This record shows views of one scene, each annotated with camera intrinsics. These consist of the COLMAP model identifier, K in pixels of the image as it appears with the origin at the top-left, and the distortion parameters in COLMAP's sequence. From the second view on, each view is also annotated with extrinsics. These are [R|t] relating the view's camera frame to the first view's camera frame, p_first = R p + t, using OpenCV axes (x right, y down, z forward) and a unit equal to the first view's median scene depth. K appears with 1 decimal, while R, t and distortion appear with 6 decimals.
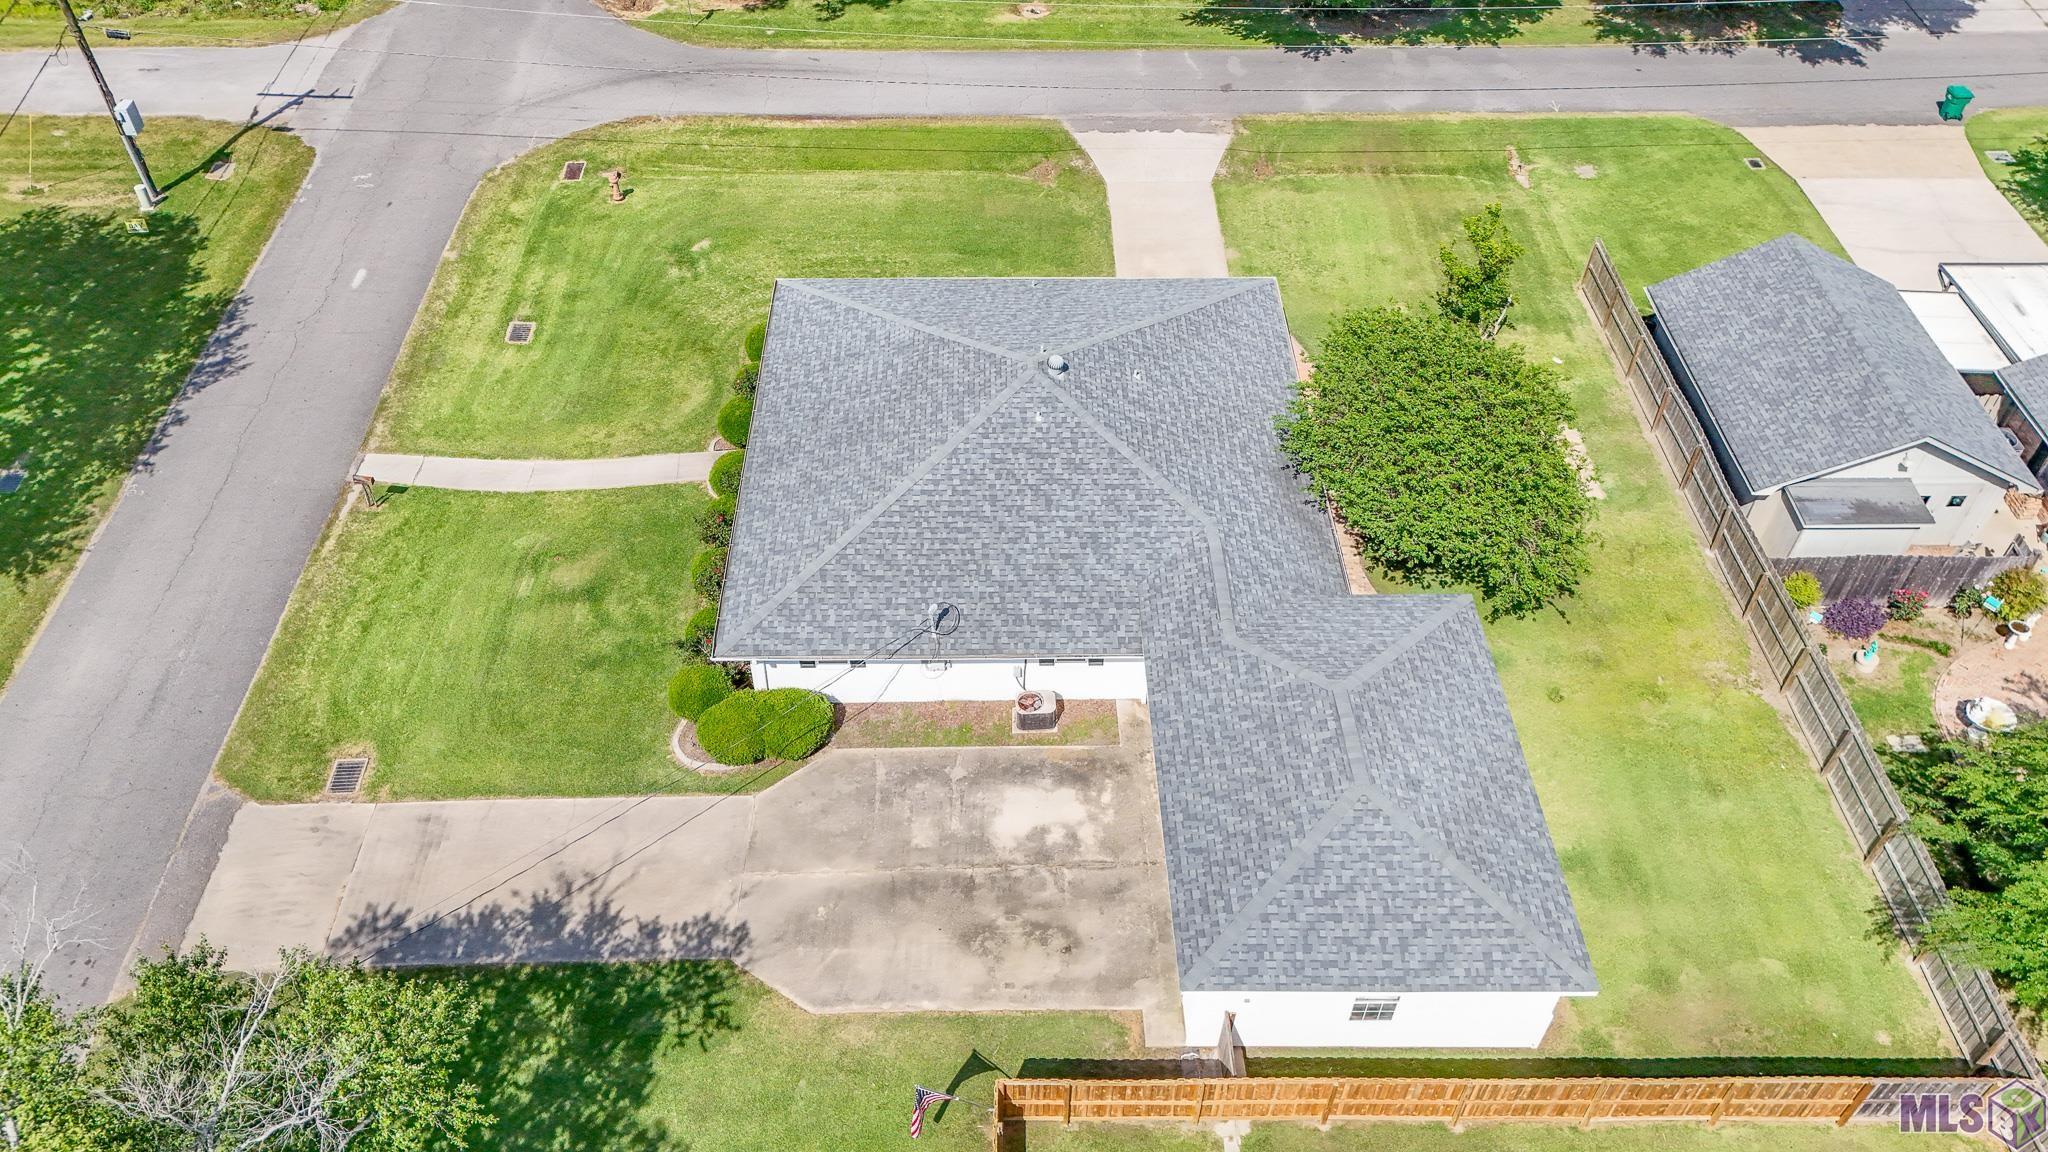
lens RADIAL K [[1517.1, 0, 1023.0], [0, 1517.1, 566.4], [0, 0, 1]] dist [0.047271, -0.030245]
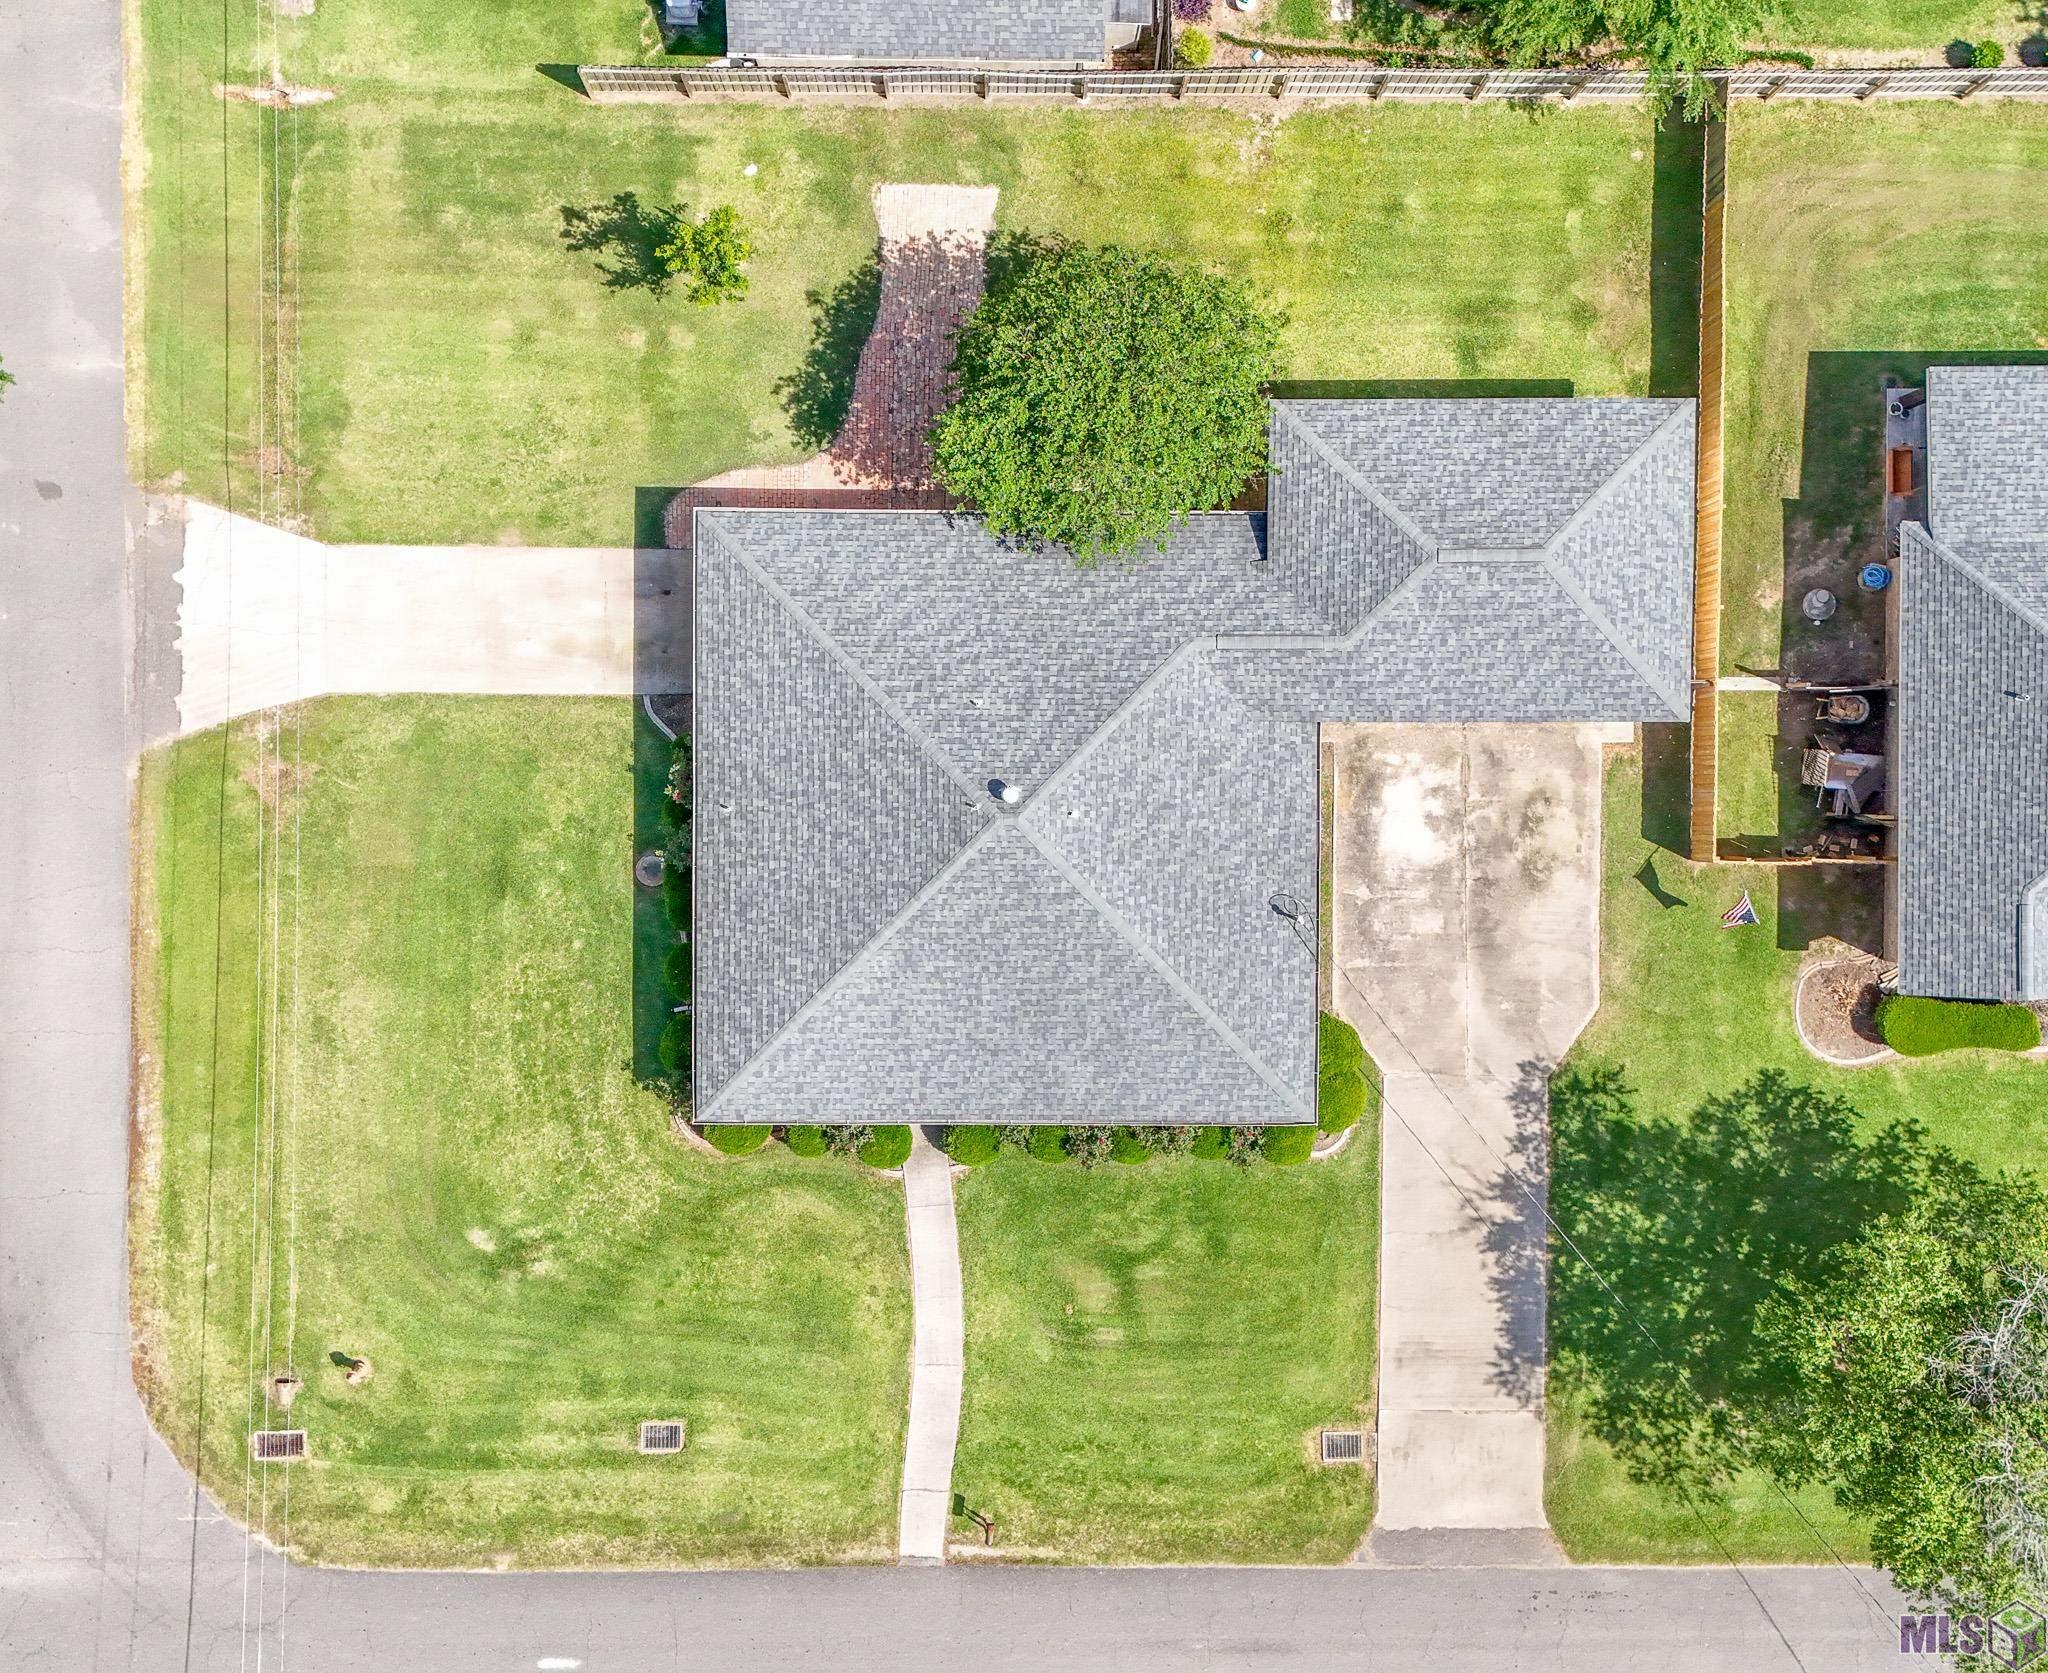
lens RADIAL K [[2238.9, 0, 1010.2], [0, 2238.9, 831.8], [0, 0, 1]] dist [0.050764, 0.000000]
pose [[0.021557, -0.999525, -0.022009, 0.023967], [0.694724, -0.000855, 0.719276, -0.930525], [-0.718953, -0.030796, 0.694376, 0.047349]]
